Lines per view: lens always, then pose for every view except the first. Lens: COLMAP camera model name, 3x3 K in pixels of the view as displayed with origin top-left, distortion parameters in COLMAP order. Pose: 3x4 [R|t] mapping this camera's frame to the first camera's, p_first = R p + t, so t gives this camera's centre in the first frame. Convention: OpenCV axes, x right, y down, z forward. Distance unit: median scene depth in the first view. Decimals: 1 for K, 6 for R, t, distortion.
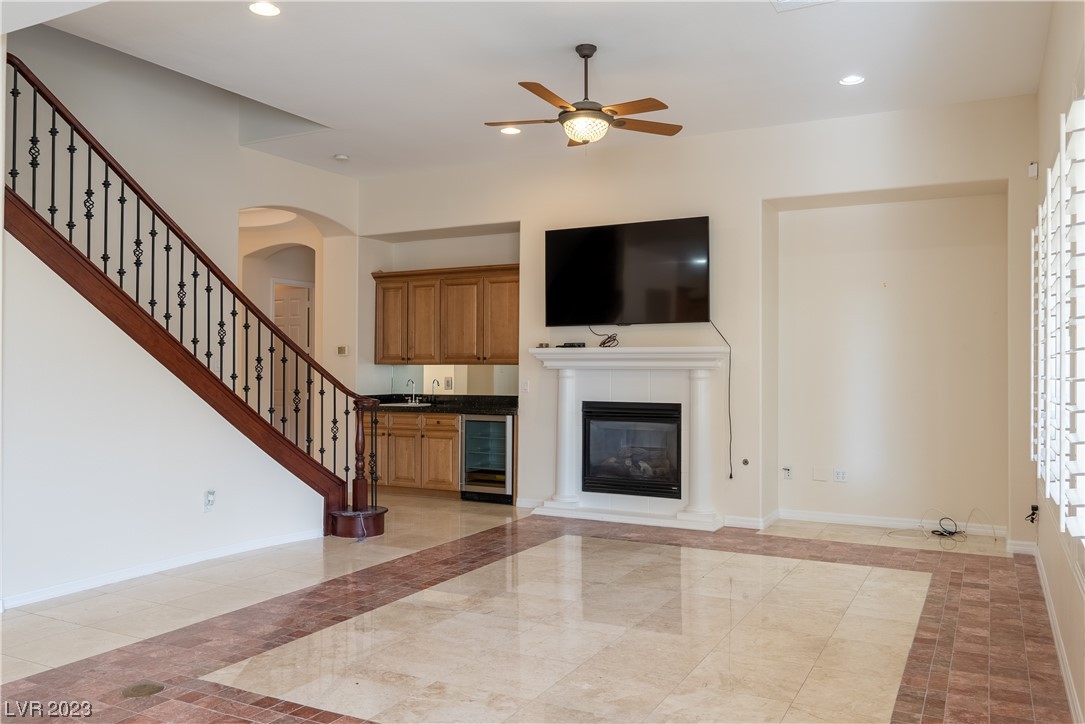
lens RADIAL K [[869.2, 0, 543.0], [0, 869.2, 357.7], [0, 0, 1]] dist [-0.009634, -0.002496]
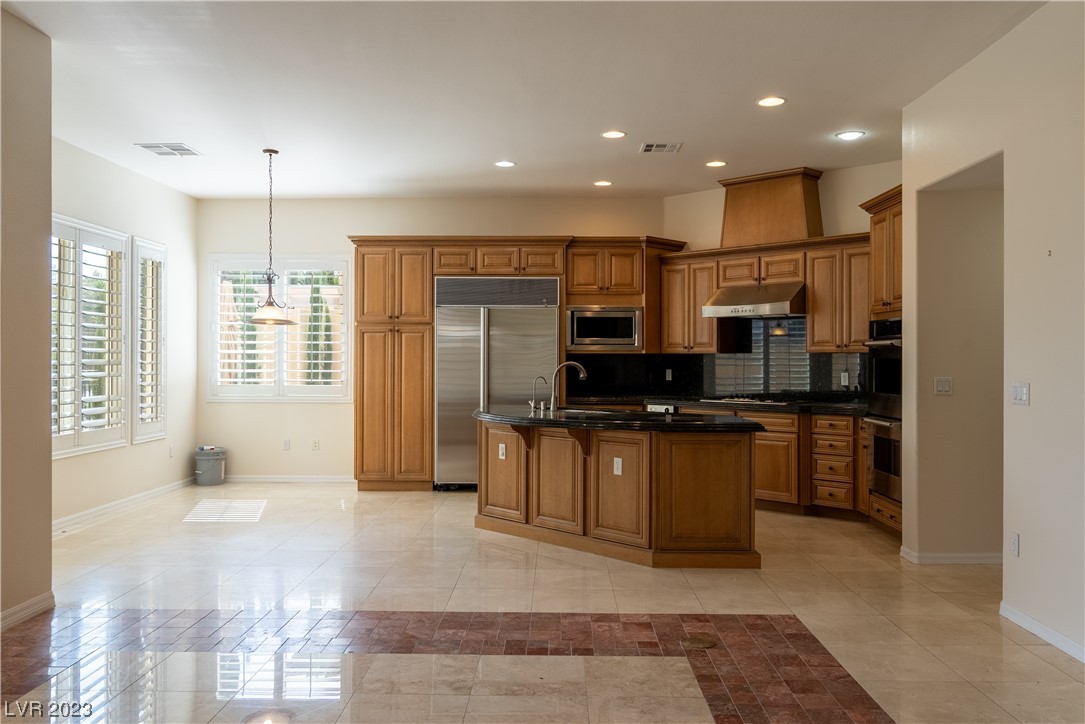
lens RADIAL K [[869.2, 0, 543.0], [0, 869.2, 357.7], [0, 0, 1]] dist [-0.009634, -0.002496]
pose [[-0.895154, -0.005450, -0.445724, 0.218105], [0.000503, 0.999912, -0.013236, 0.022824], [0.445757, -0.012073, -0.895072, 1.819164]]
